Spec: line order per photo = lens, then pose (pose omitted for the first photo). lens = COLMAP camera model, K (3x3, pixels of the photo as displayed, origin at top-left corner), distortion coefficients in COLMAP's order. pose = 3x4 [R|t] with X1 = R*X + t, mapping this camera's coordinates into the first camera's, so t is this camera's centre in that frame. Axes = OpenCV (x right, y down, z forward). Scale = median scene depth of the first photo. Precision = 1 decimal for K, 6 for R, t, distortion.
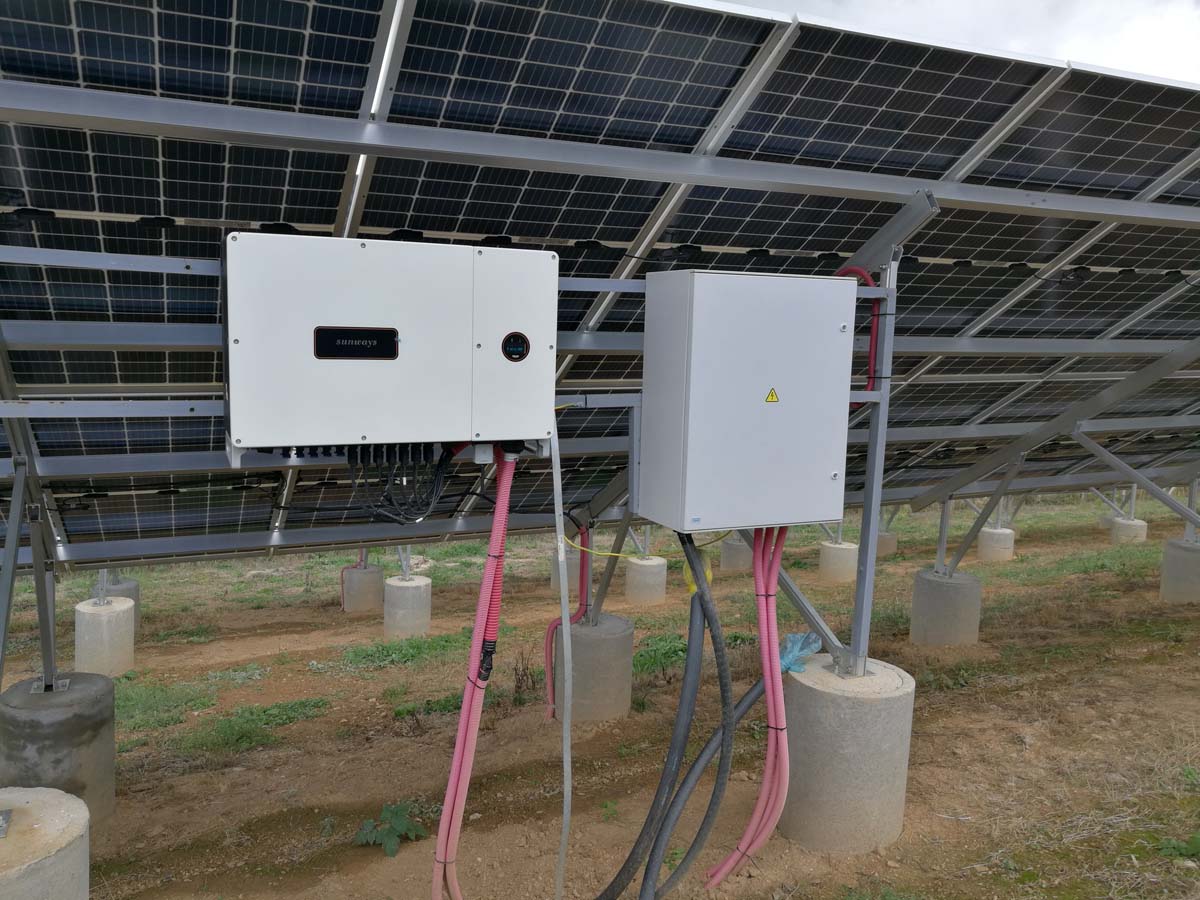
lens RADIAL K [[981.1, 0, 594.3], [0, 981.1, 465.3], [0, 0, 1]] dist [-0.015536, 0.050709]
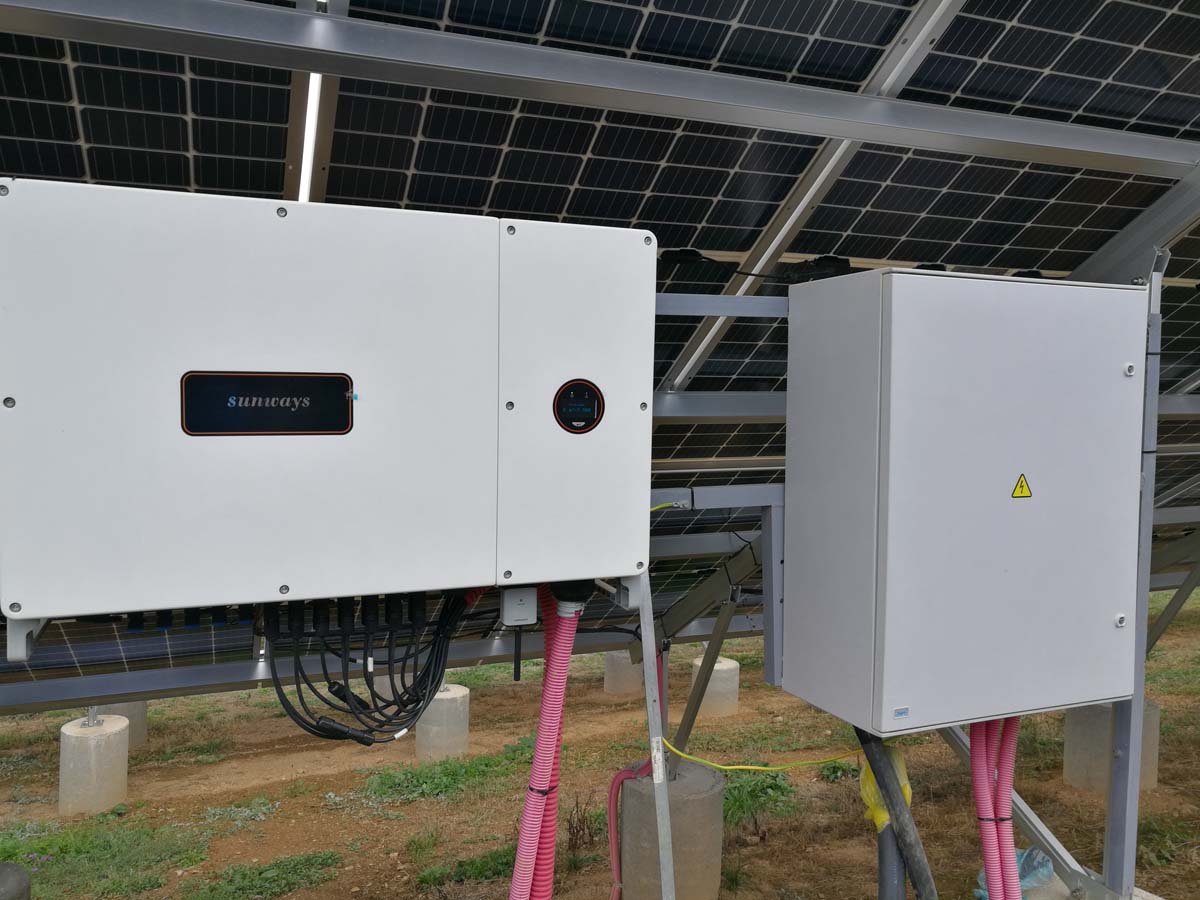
lens RADIAL K [[981.1, 0, 575.2], [0, 981.1, 479.6], [0, 0, 1]] dist [-0.015536, 0.050709]
pose [[0.997748, -0.013823, -0.065641, -0.028093], [0.009634, 0.997922, -0.063705, -0.027823], [0.066385, 0.062929, 0.995808, 0.274873]]
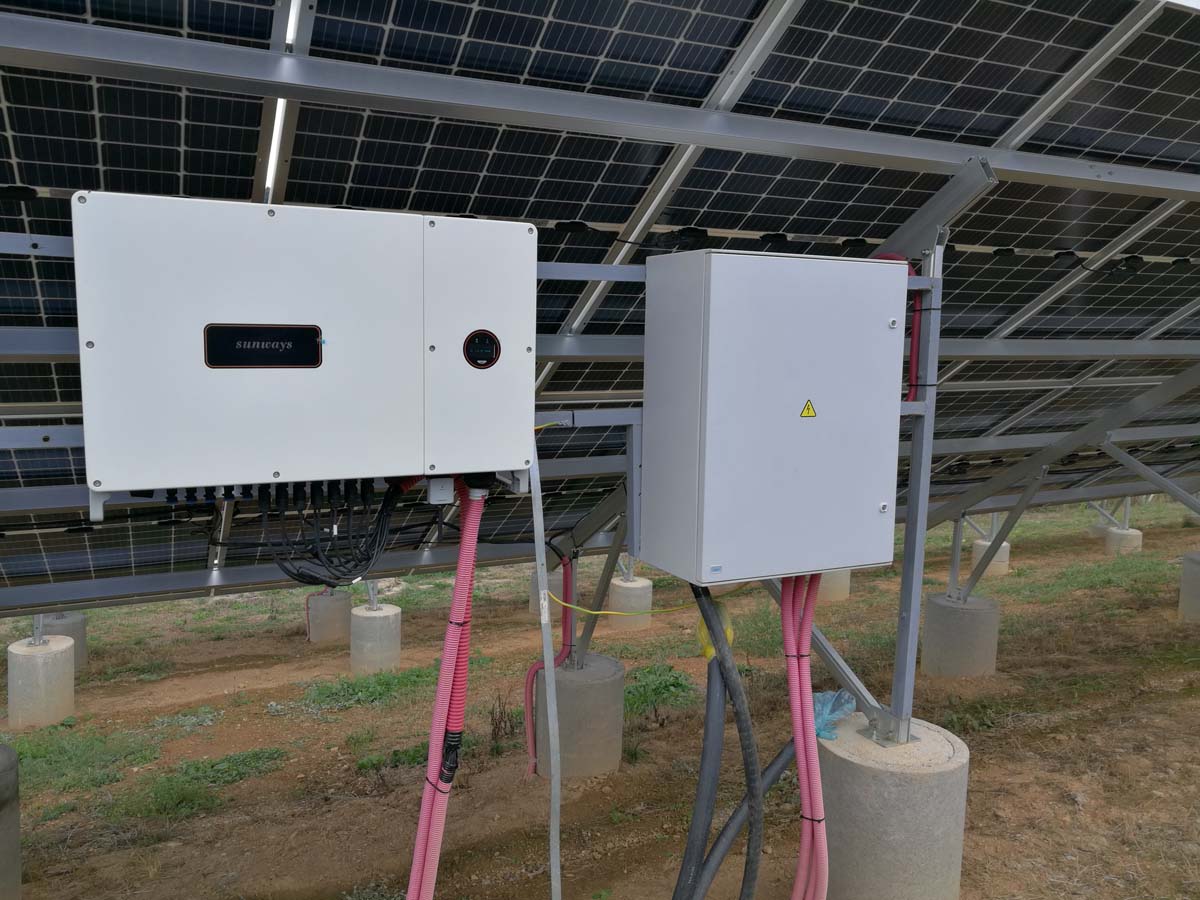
lens RADIAL K [[981.1, 0, 588.5], [0, 981.1, 476.5], [0, 0, 1]] dist [-0.015536, 0.050709]
pose [[0.999751, -0.013211, 0.018006, -0.007503], [0.013228, 0.999912, -0.000796, -0.012367], [-0.017994, 0.001034, 0.999838, 0.140752]]
